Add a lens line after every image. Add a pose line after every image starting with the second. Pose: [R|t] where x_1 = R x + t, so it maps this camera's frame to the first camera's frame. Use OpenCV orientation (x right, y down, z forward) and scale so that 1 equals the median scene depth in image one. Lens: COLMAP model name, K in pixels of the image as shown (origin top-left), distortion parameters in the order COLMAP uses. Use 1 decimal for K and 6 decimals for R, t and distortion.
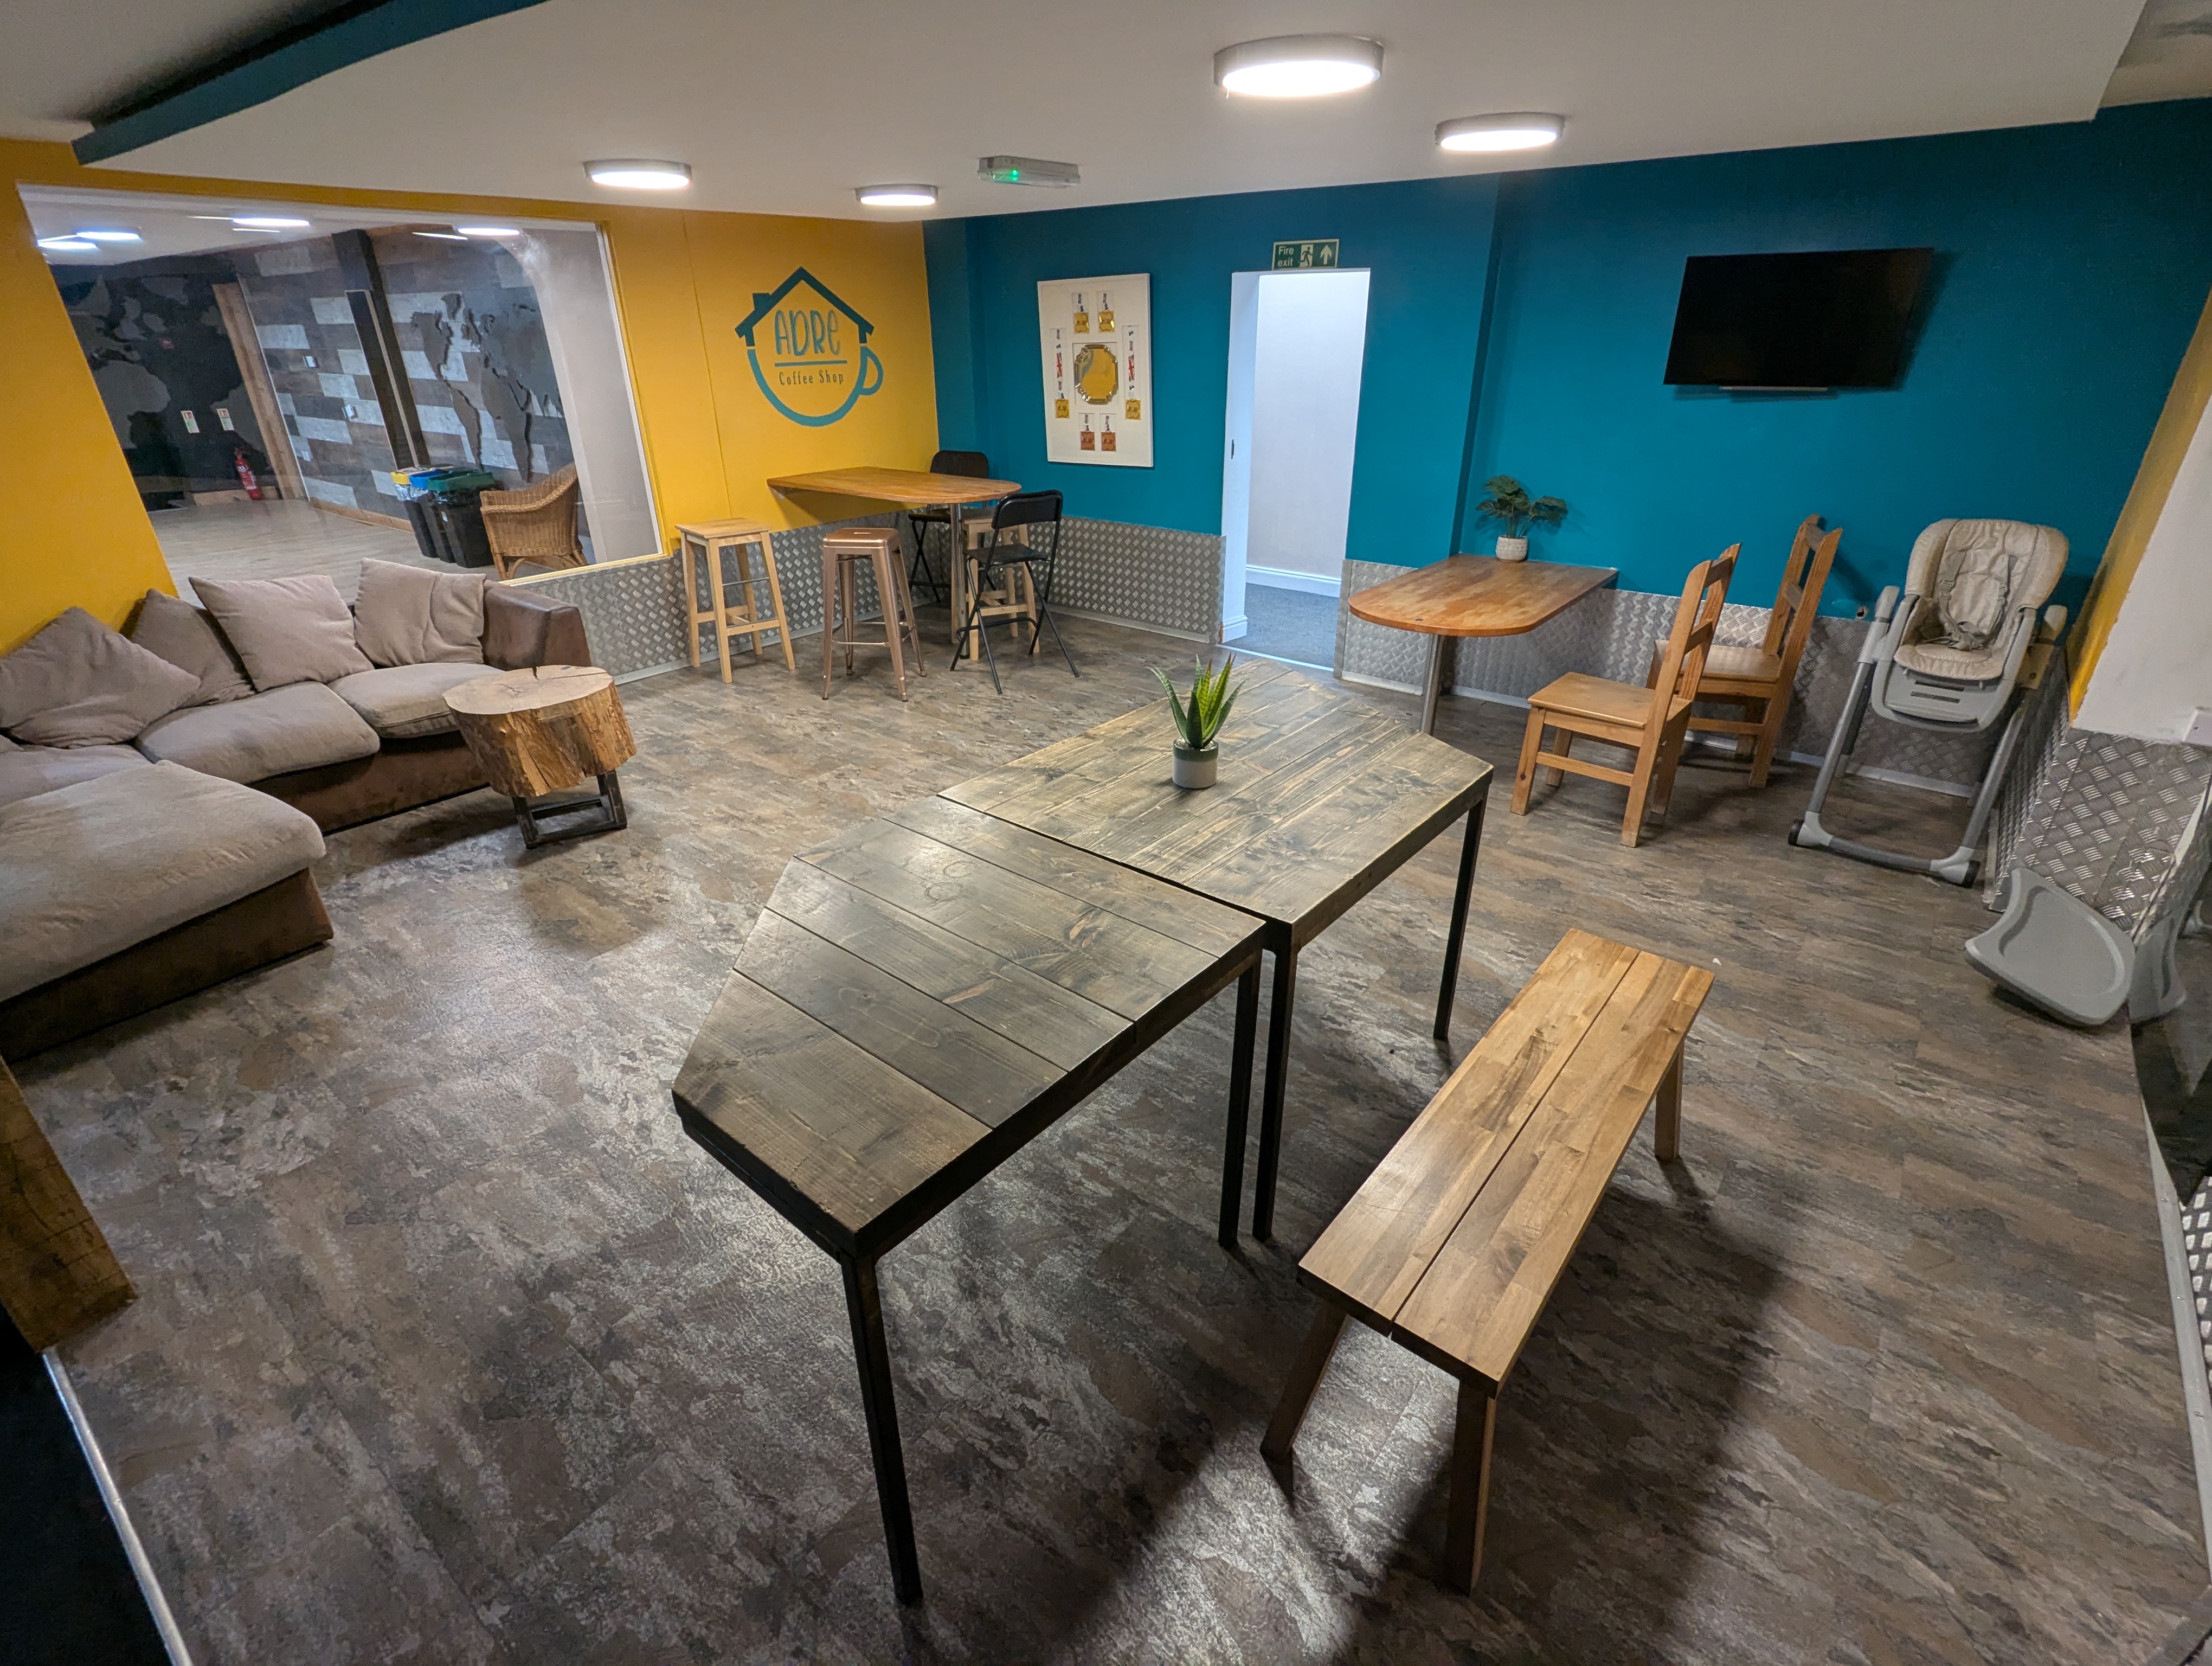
lens RADIAL K [[1053.0, 0, 1103.9], [0, 1053.0, 831.0], [0, 0, 1]] dist [0.001419, -0.000362]
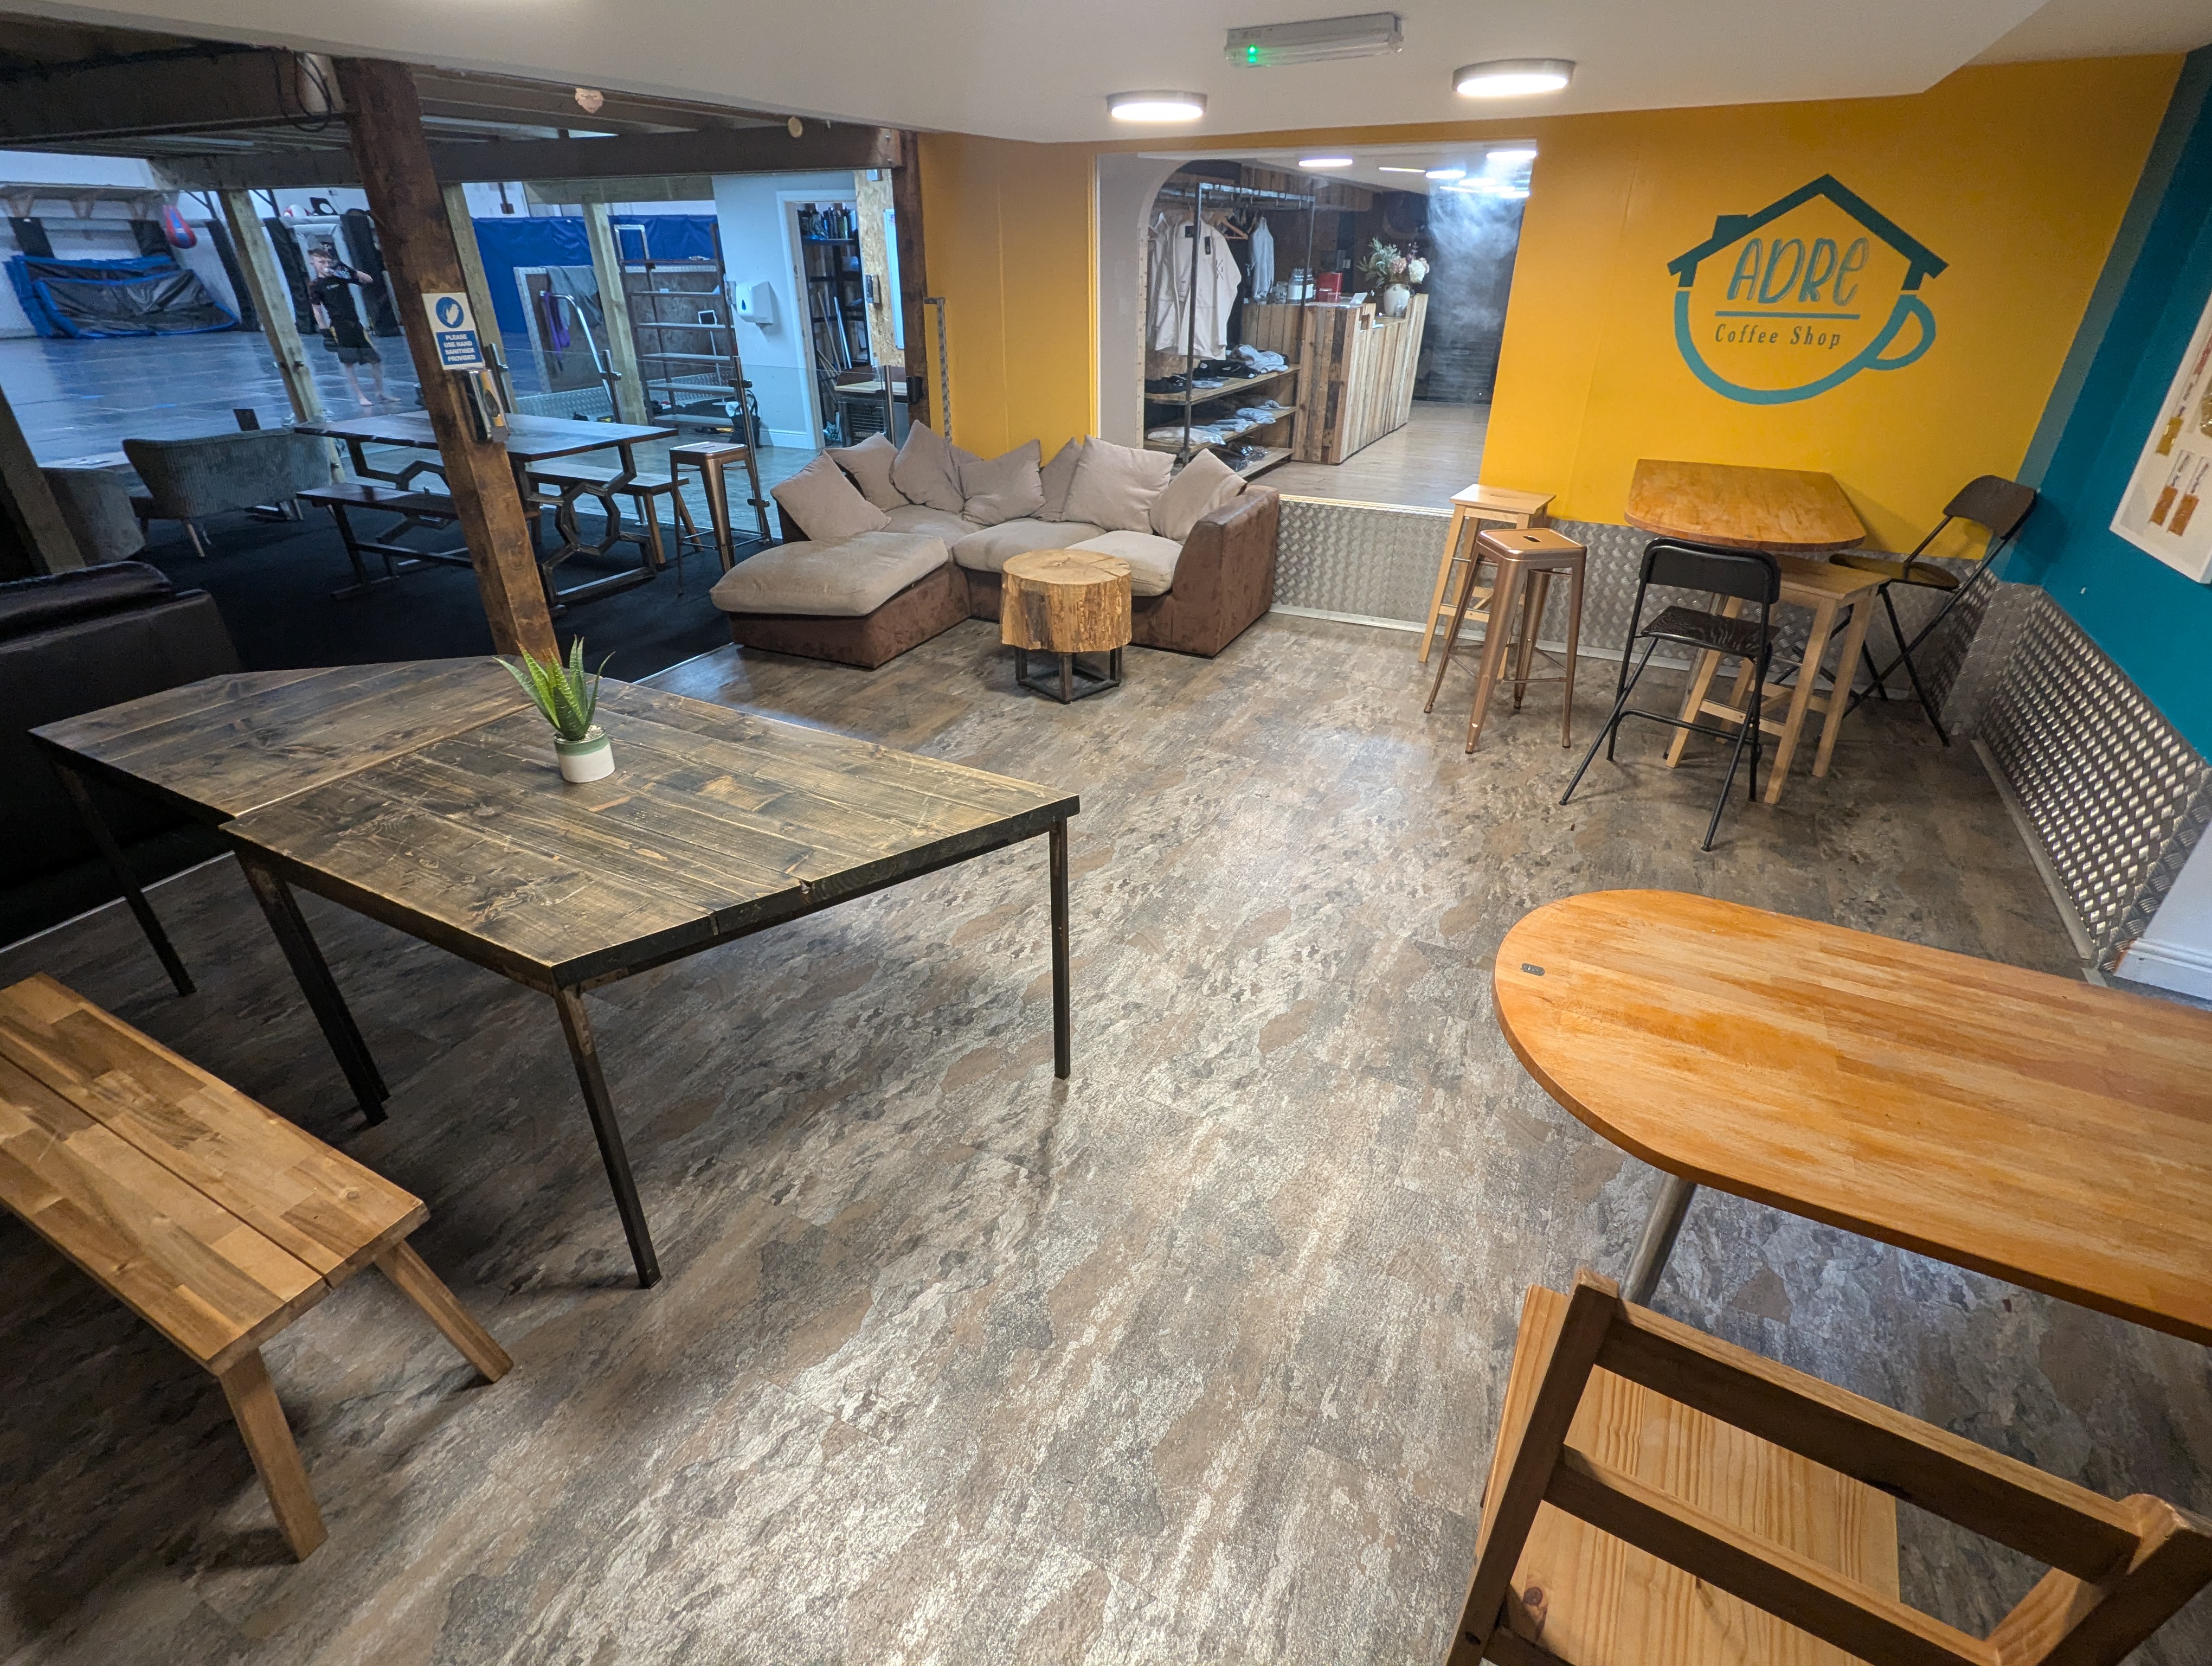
lens RADIAL K [[1045.9, 0, 1106.0], [0, 1045.9, 833.0], [0, 0, 1]] dist [0.001009, 0.000590]
pose [[0.204387, 0.484746, -0.850439, 0.438095], [-0.428896, 0.825295, 0.367337, -0.238257], [0.879929, 0.289671, 0.376585, 0.470834]]
